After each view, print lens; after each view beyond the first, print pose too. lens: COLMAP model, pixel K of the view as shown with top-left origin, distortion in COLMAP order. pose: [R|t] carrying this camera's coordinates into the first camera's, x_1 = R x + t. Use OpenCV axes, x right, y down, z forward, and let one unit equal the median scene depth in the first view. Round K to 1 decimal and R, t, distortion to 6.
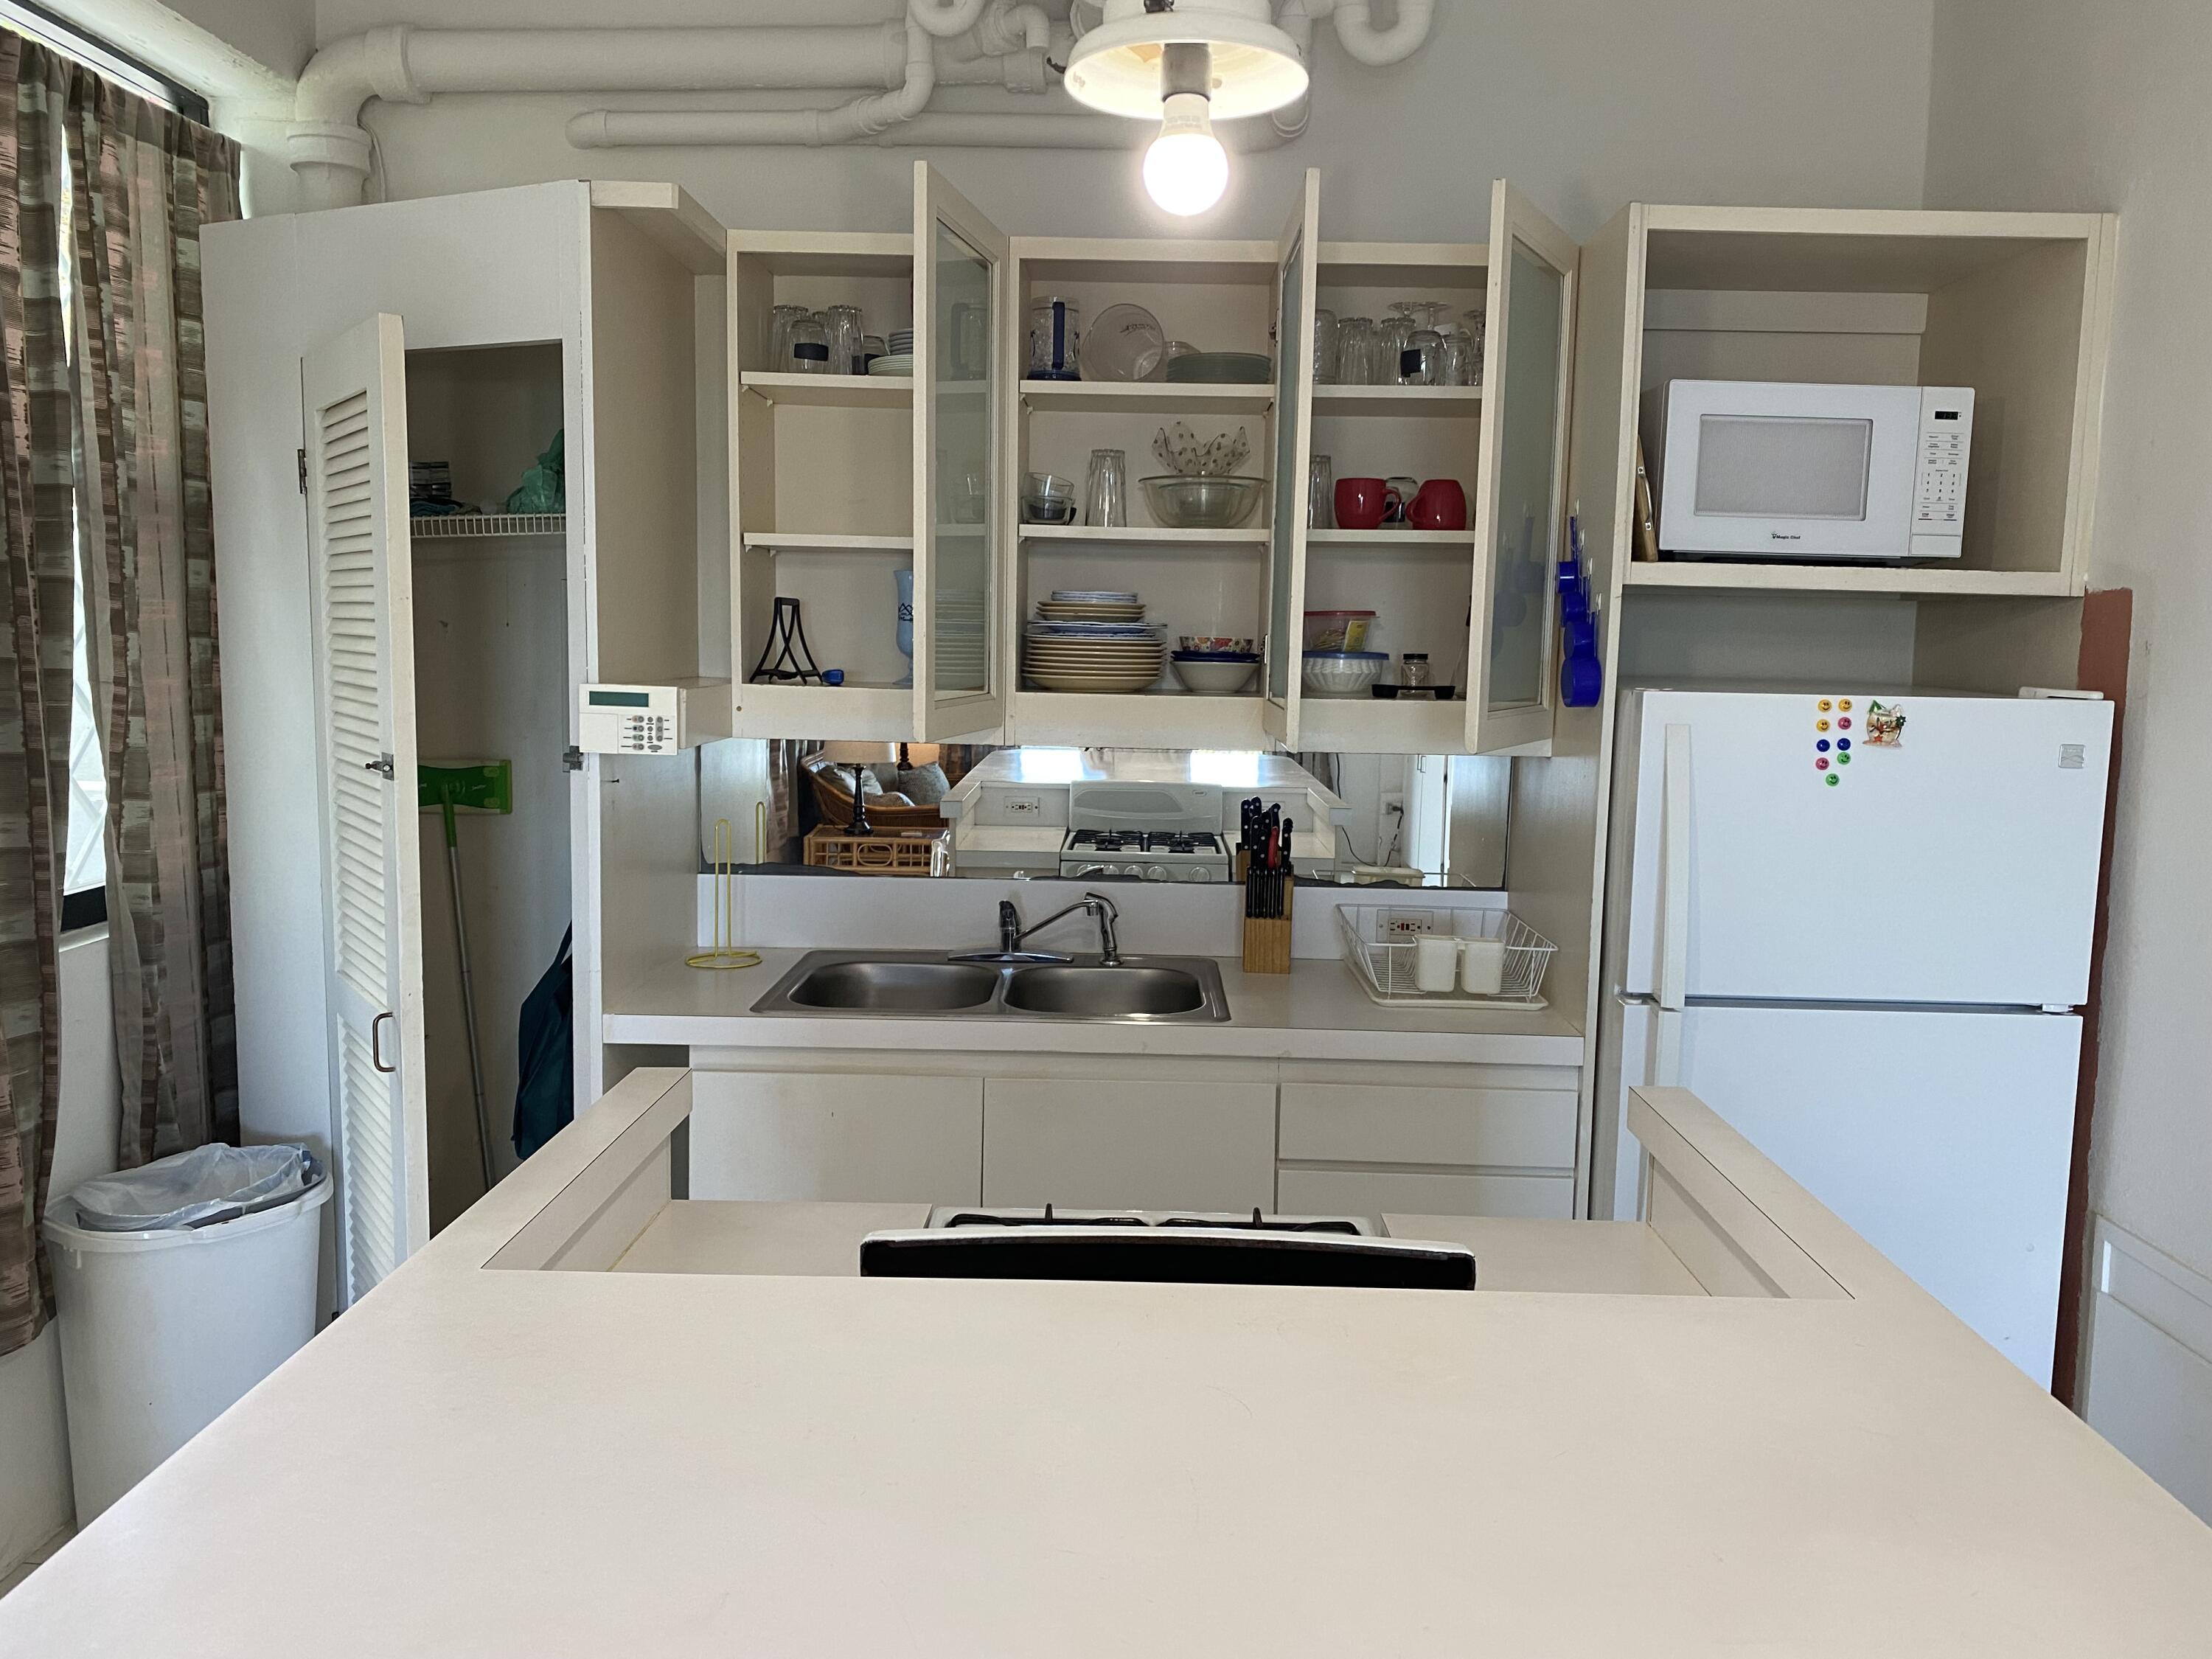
lens RADIAL K [[1688.4, 0, 1115.9], [0, 1688.4, 830.3], [0, 0, 1]] dist [0.044619, -0.049493]
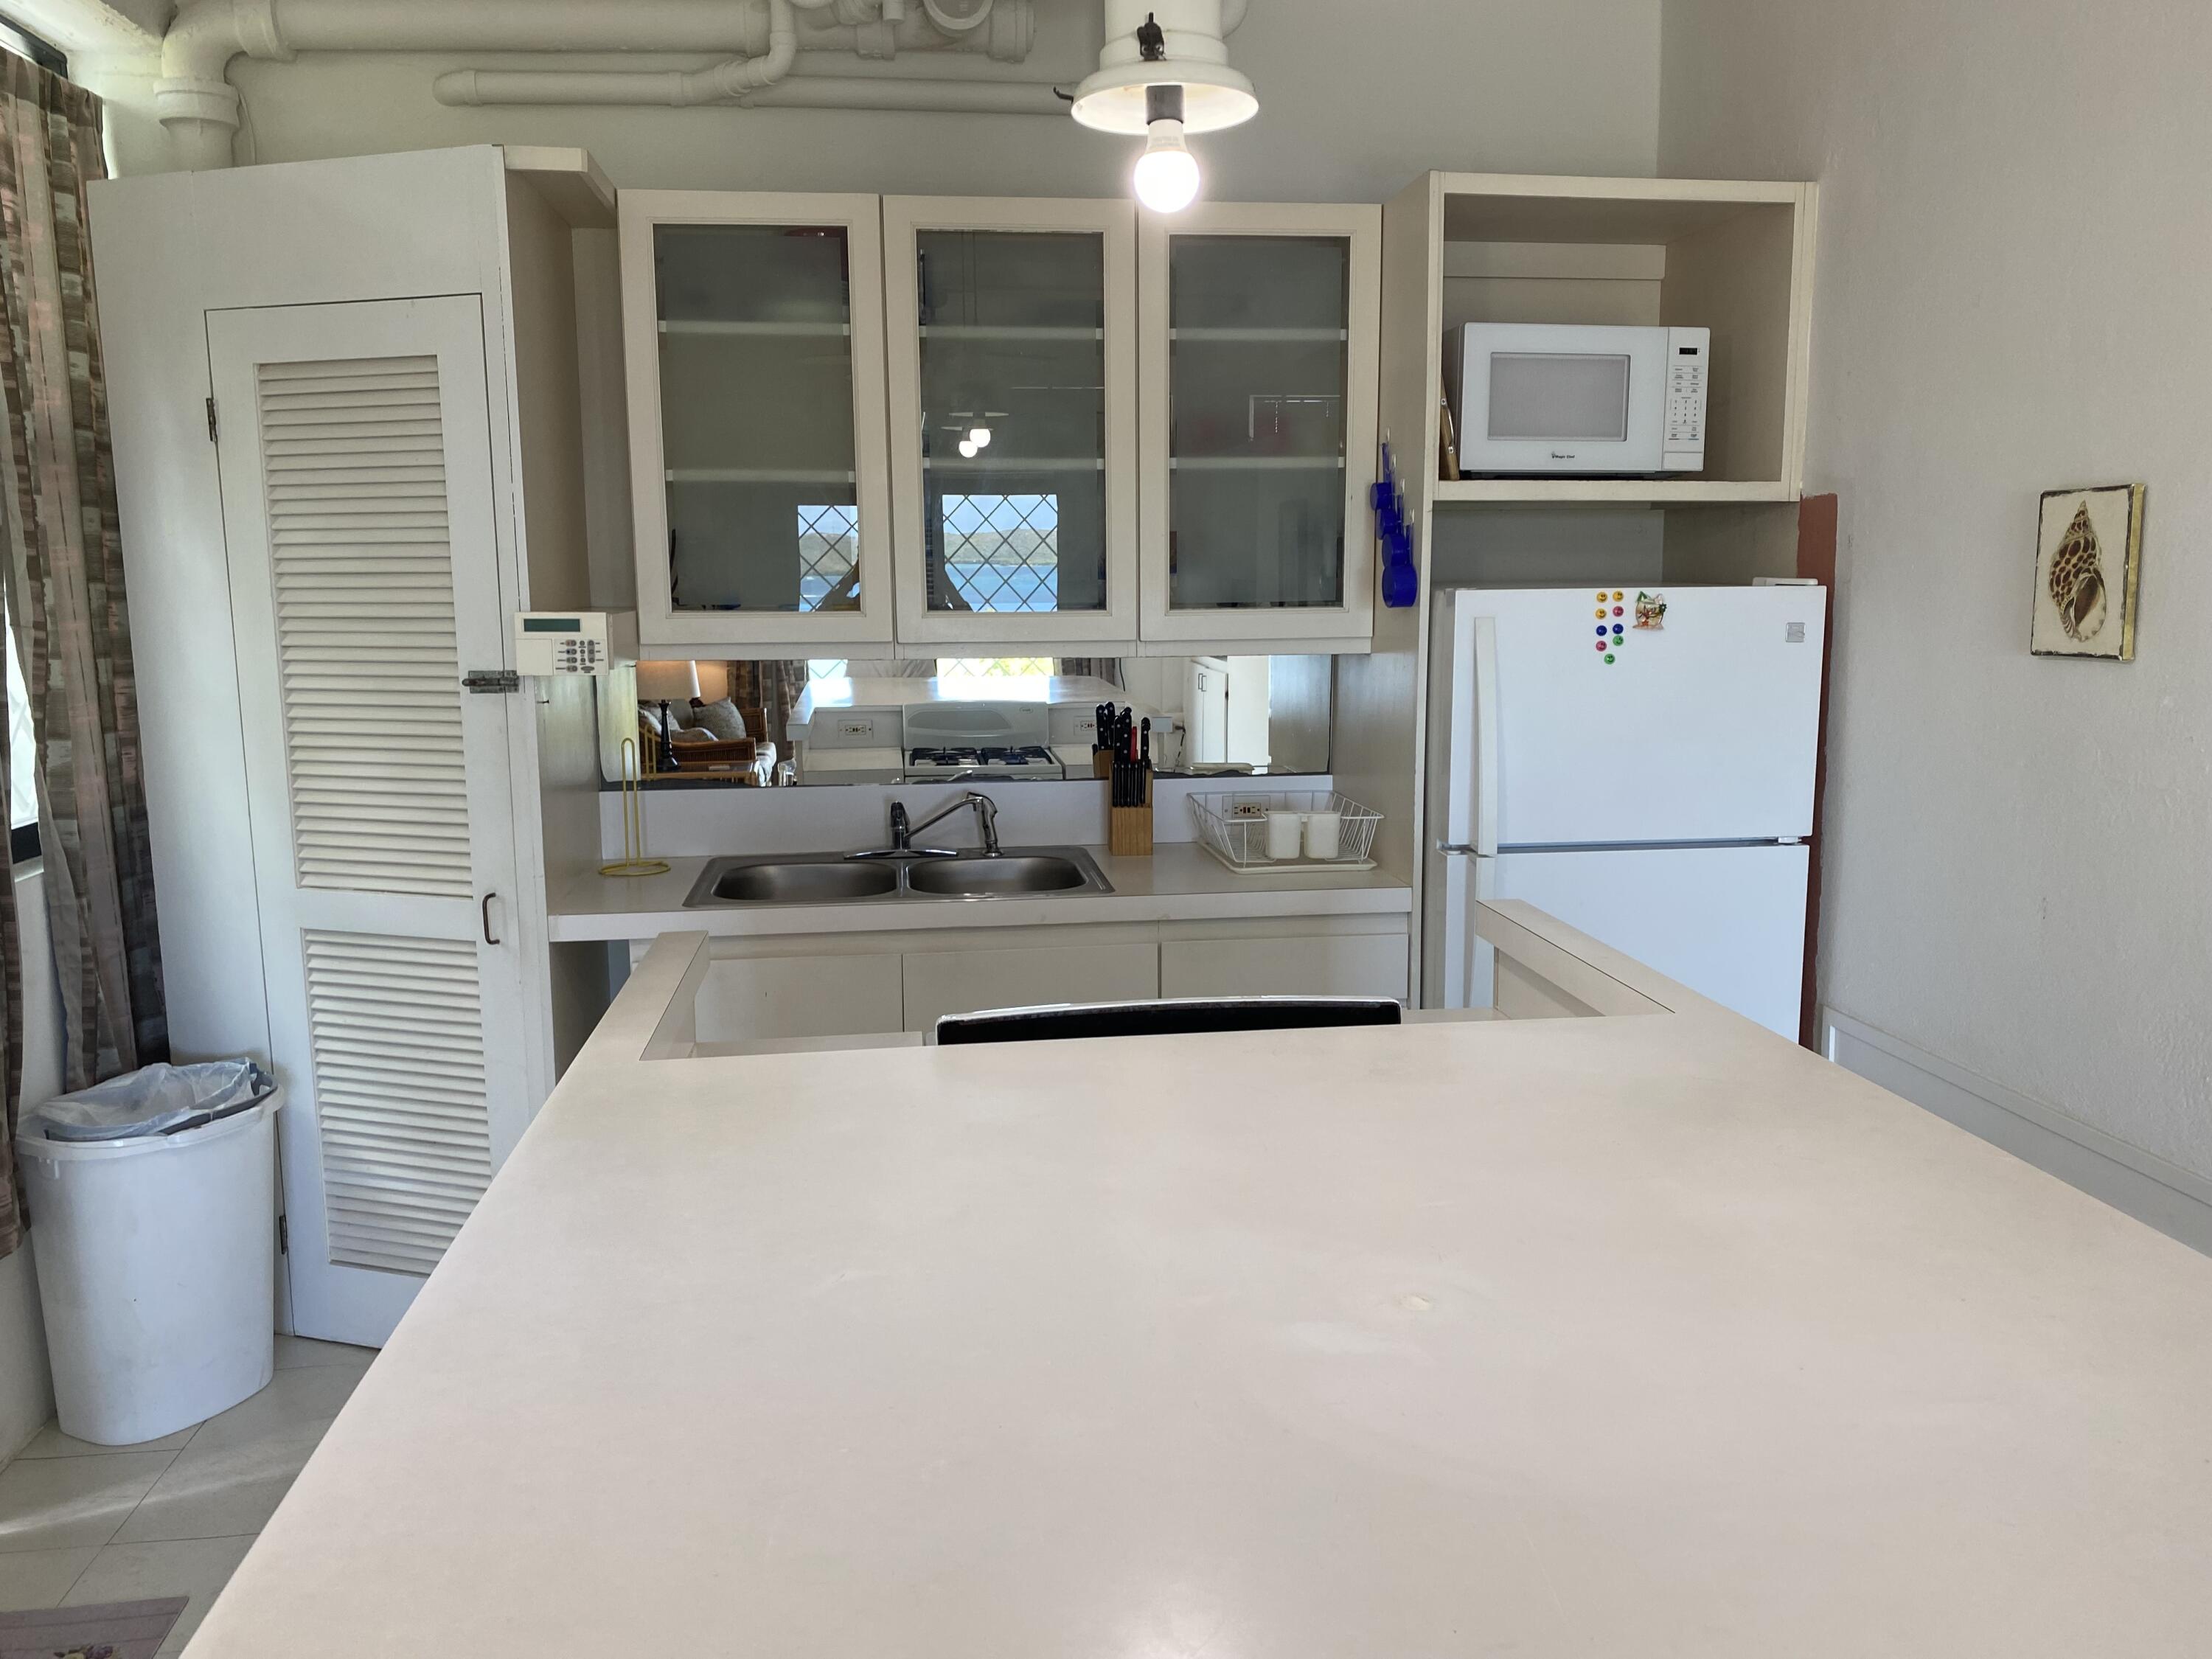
lens RADIAL K [[1688.4, 0, 1113.9], [0, 1688.4, 822.7], [0, 0, 1]] dist [0.044619, -0.049493]
pose [[0.989338, -0.048528, 0.137318, -0.084417], [0.043856, 0.998358, 0.036853, 0.023190], [-0.138881, -0.030438, 0.989841, -0.125238]]
